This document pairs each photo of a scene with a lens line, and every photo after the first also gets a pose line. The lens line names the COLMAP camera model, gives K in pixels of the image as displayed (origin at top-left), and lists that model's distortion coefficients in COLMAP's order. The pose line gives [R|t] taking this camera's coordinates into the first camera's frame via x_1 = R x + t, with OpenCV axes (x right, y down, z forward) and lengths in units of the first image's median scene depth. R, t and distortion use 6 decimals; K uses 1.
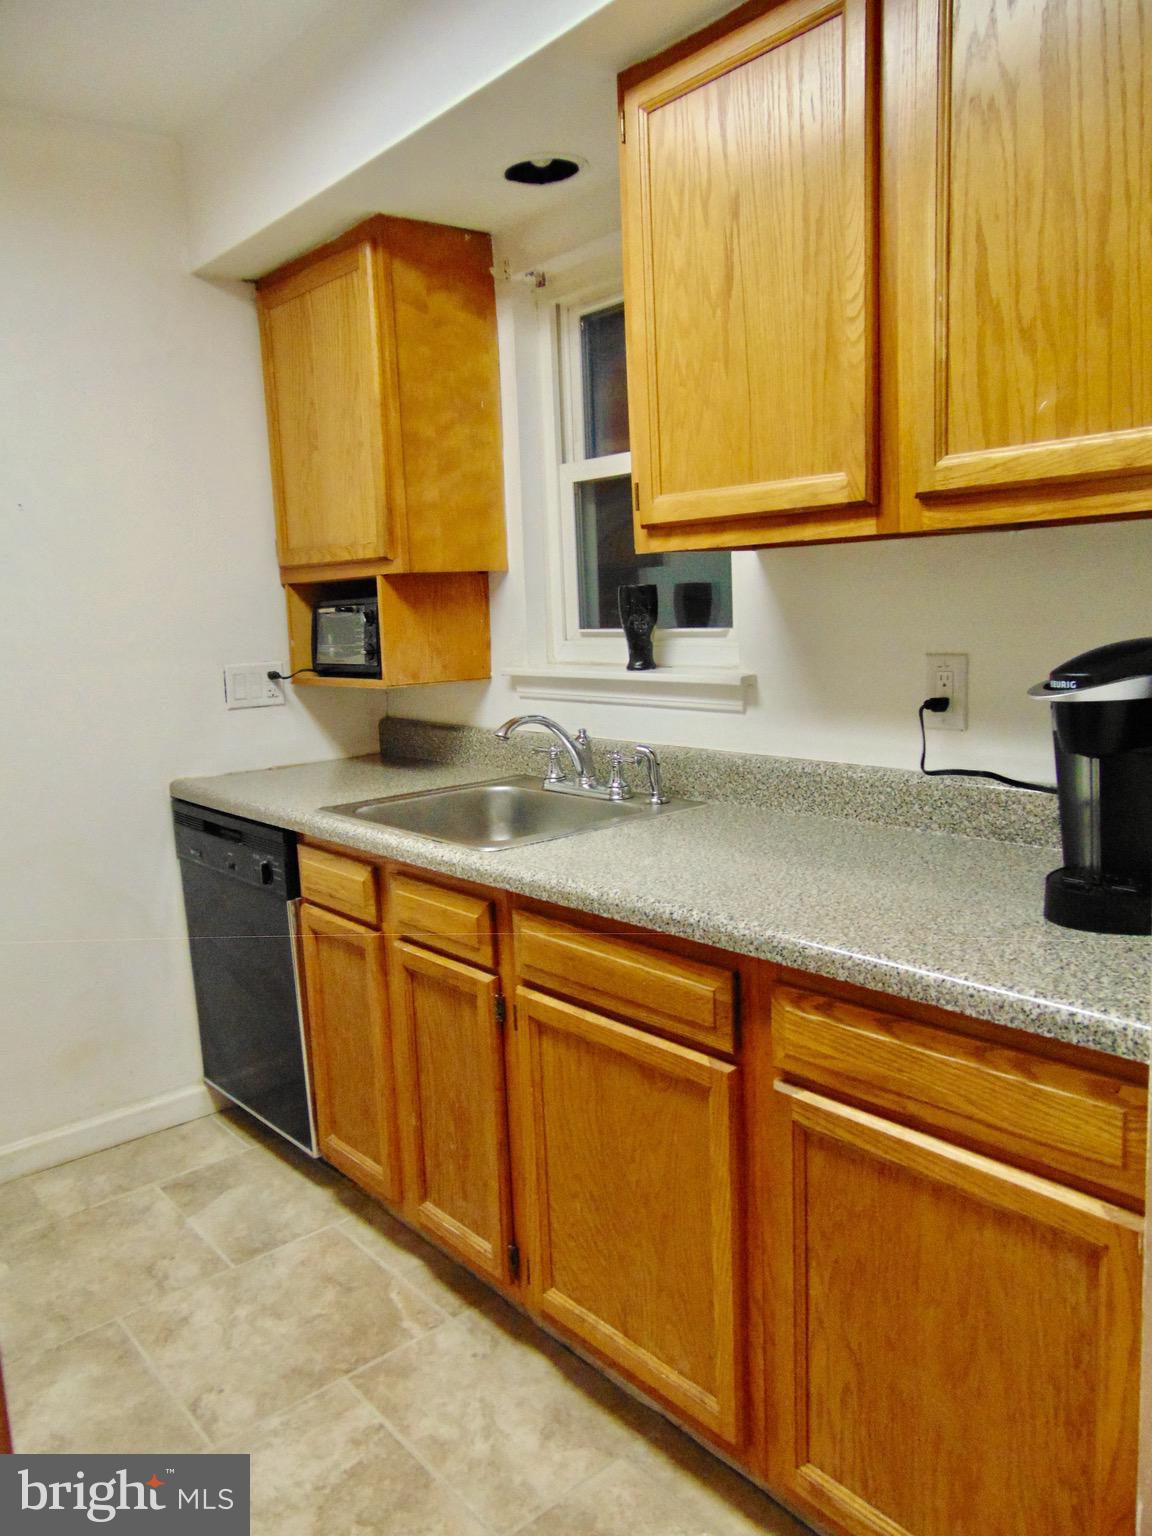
lens RADIAL K [[1138.7, 0, 579.4], [0, 1138.7, 773.0], [0, 0, 1]] dist [-0.013445, 0.034565]
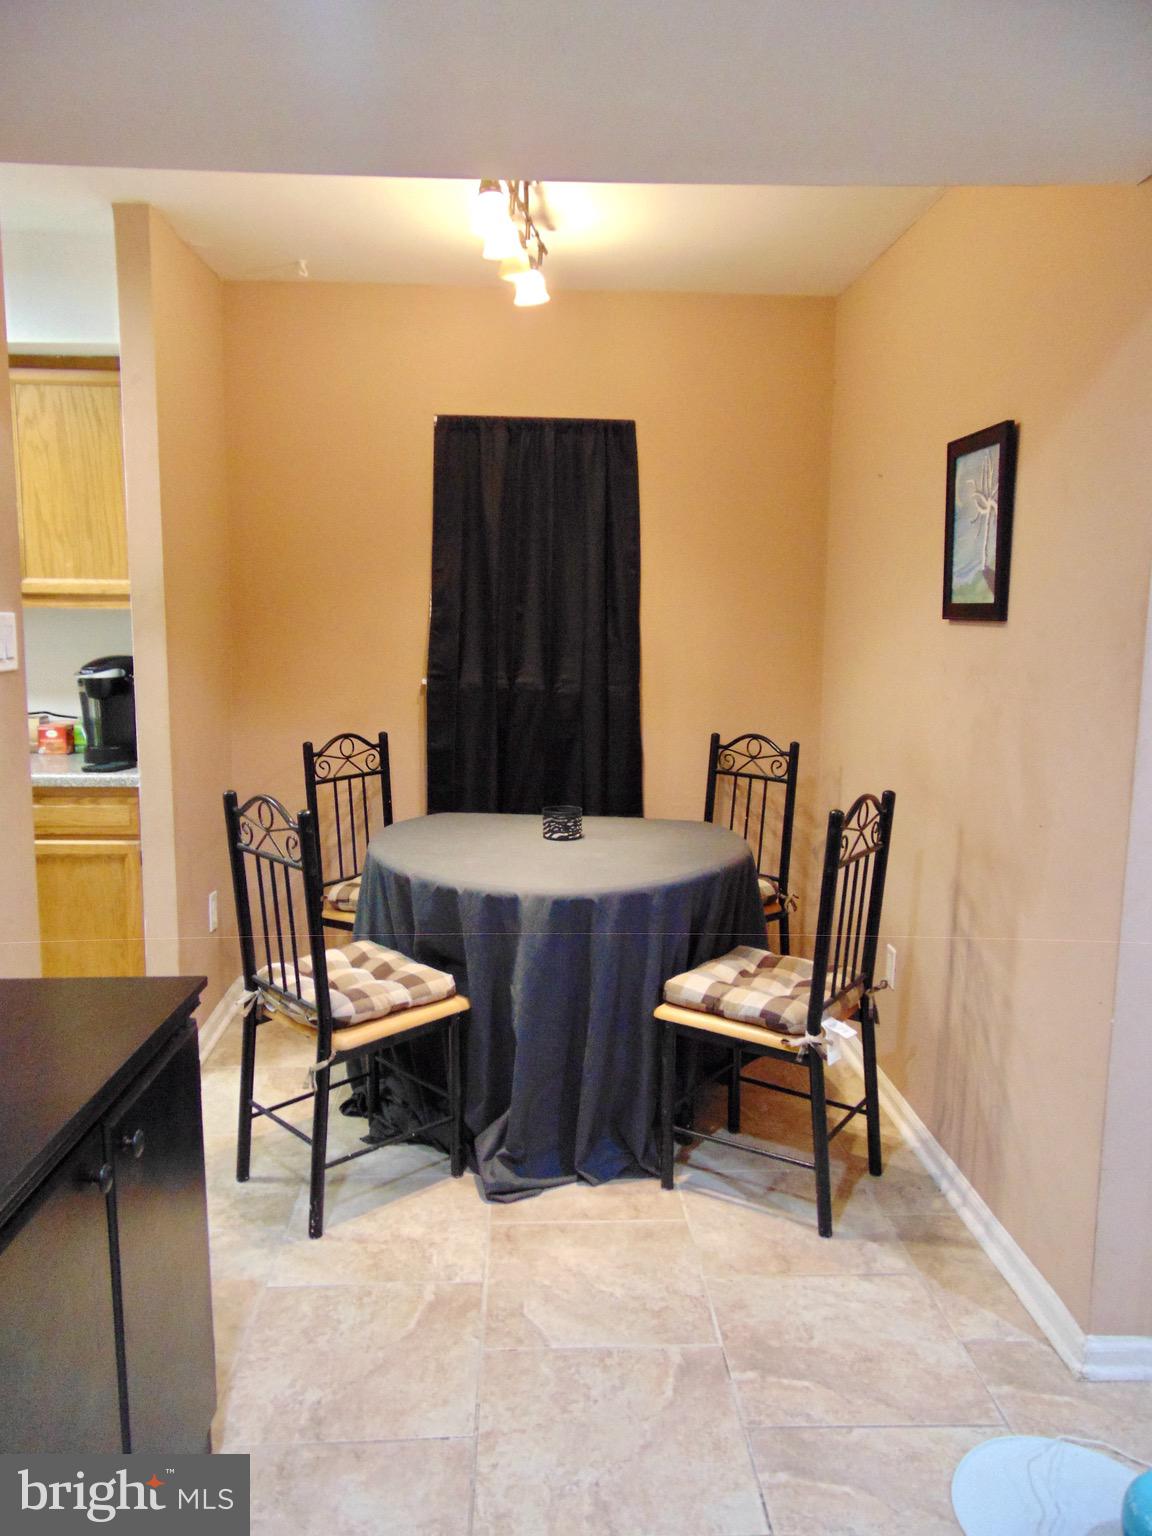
lens RADIAL K [[1138.7, 0, 579.6], [0, 1138.7, 771.5], [0, 0, 1]] dist [-0.013445, 0.034565]
pose [[0.602576, -0.078654, 0.794176, -1.003446], [0.073703, 0.996363, 0.042756, 0.125523], [-0.794651, 0.032769, 0.606182, -1.512502]]
